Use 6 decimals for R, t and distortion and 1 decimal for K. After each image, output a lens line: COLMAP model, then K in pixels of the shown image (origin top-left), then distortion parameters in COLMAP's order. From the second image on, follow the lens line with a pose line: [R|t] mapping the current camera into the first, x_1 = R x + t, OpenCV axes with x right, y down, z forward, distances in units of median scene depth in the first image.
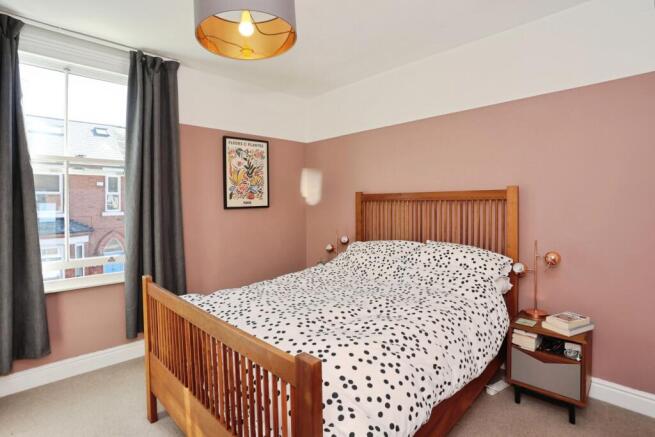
lens RADIAL K [[327.8, 0, 326.0], [0, 327.8, 204.1], [0, 0, 1]] dist [-0.048084, 0.000576]
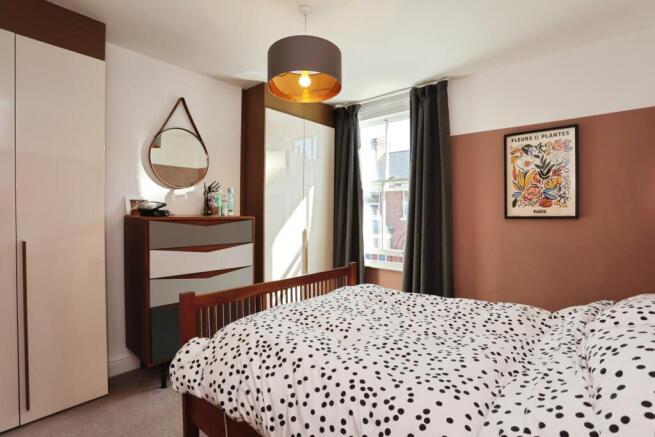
lens RADIAL K [[323.6, 0, 327.5], [0, 323.6, 218.5], [0, 0, 1]] dist [-0.001202, 0.000004]
pose [[0.078017, 0.033007, -0.996406, 0.514613], [-0.014307, 0.999386, 0.031985, -0.005212], [0.996849, 0.011760, 0.078441, 0.447147]]
